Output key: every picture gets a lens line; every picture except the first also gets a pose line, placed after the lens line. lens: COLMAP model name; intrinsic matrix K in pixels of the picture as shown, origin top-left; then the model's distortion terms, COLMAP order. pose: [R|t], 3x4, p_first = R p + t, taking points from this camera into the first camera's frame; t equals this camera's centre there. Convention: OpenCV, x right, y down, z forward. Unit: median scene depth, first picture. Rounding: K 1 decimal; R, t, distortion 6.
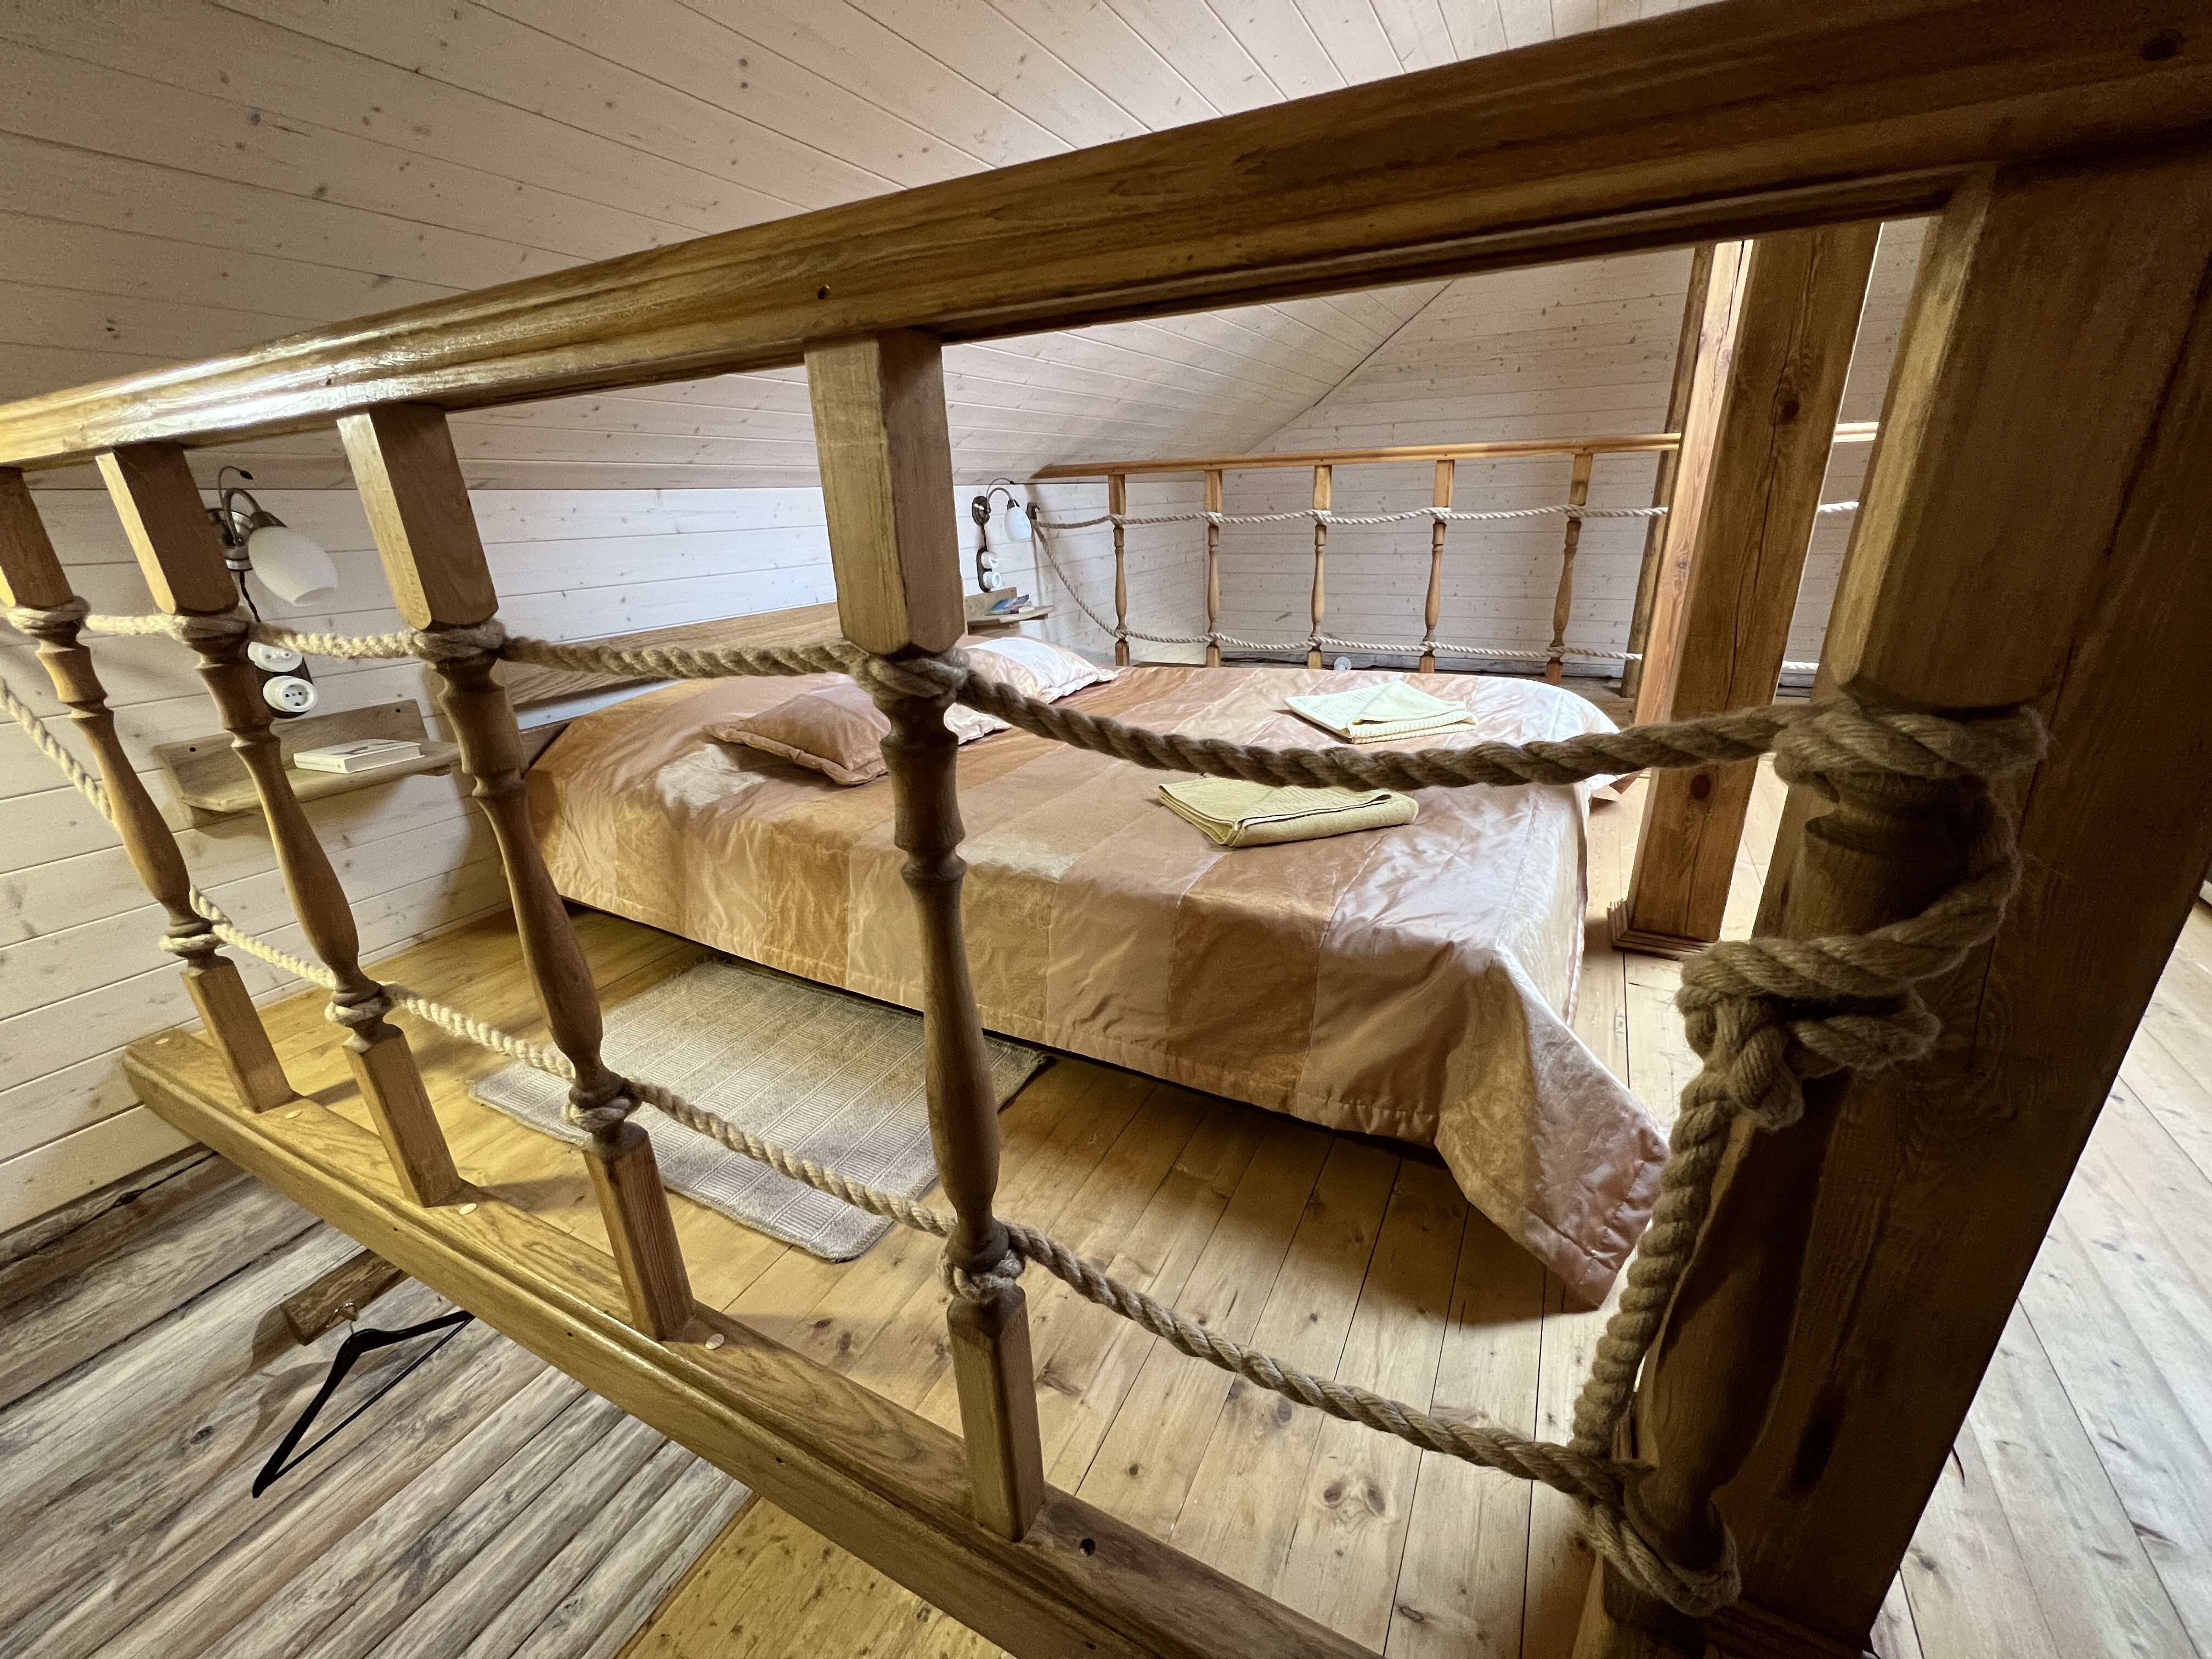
lens RADIAL K [[883.6, 0, 1106.0], [0, 883.6, 829.5], [0, 0, 1]] dist [0.012163, 0.000202]
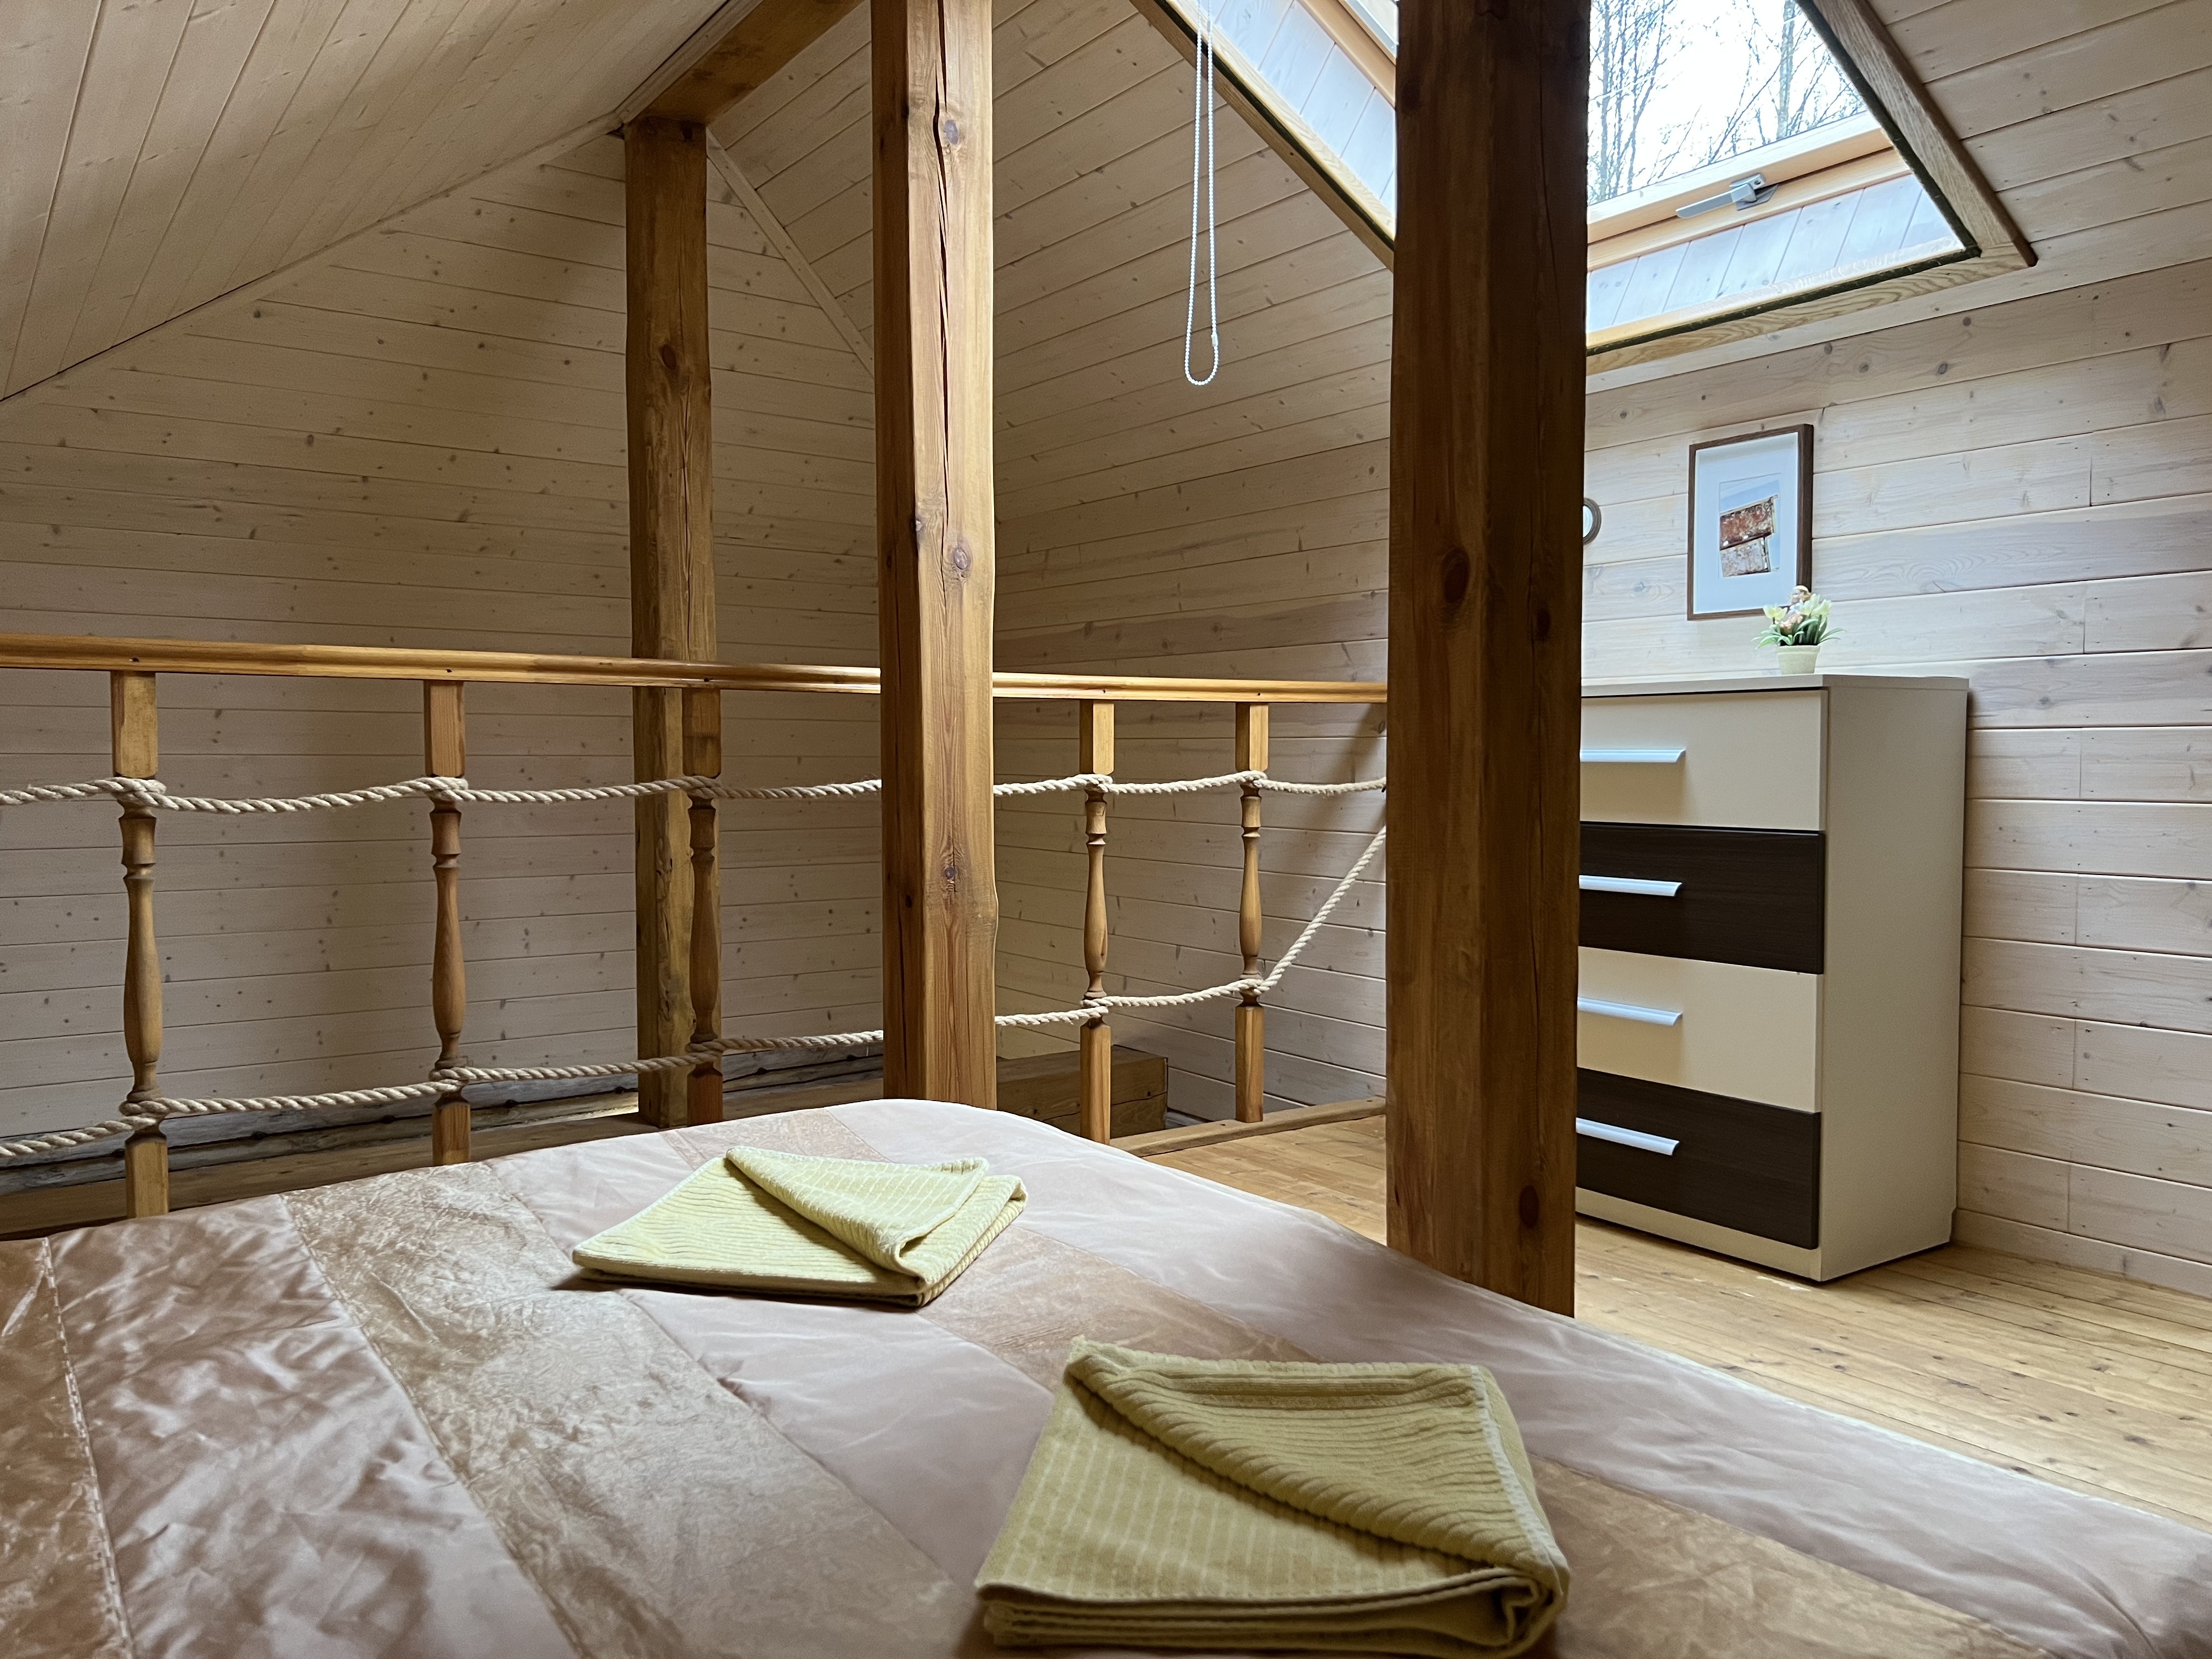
lens RADIAL K [[1677.2, 0, 1106.0], [0, 1677.2, 829.5], [0, 0, 1]] dist [0.009604, 0.000355]
pose [[0.458322, -0.001142, 0.888786, -0.298301], [0.301879, 0.940750, -0.154461, -0.134181], [-0.835949, 0.339099, 0.431511, 0.460854]]
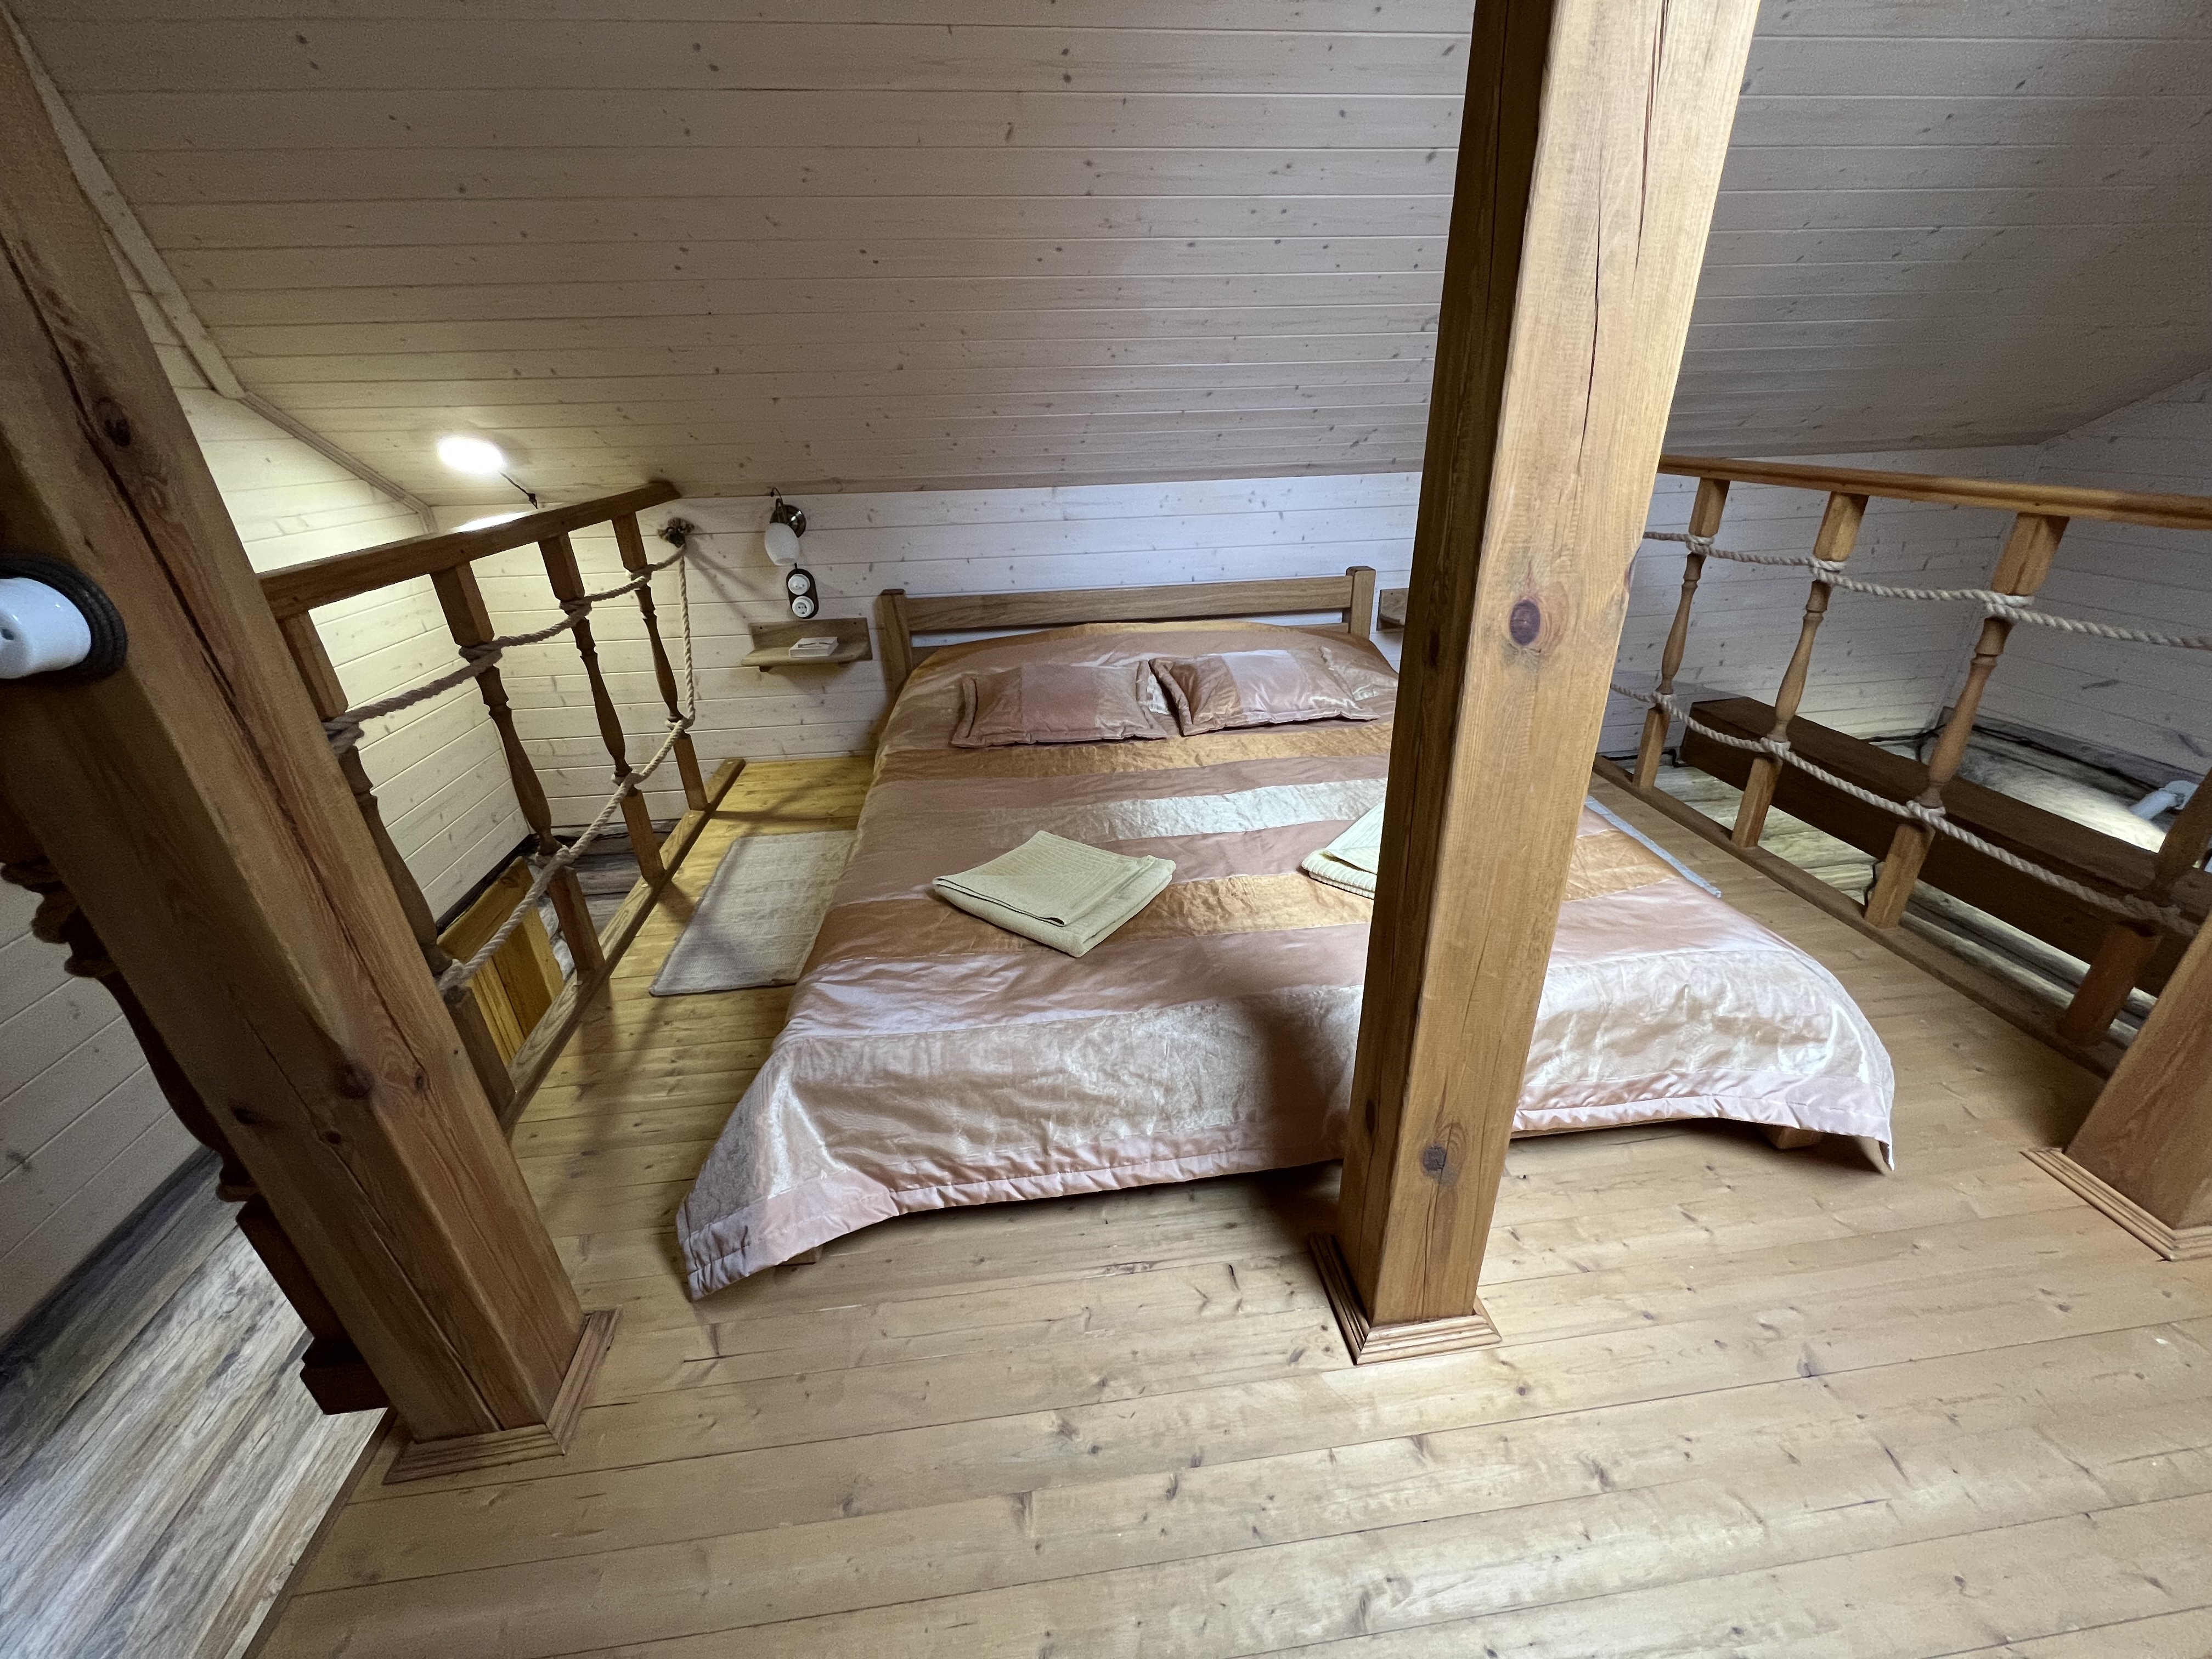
lens RADIAL K [[883.6, 0, 1106.0], [0, 883.6, 829.5], [0, 0, 1]] dist [0.012163, 0.000202]
pose [[0.561347, 0.378338, -0.736036, 0.689374], [-0.284272, 0.923418, 0.257853, -0.270817], [0.777225, 0.064490, 0.625909, 0.267705]]
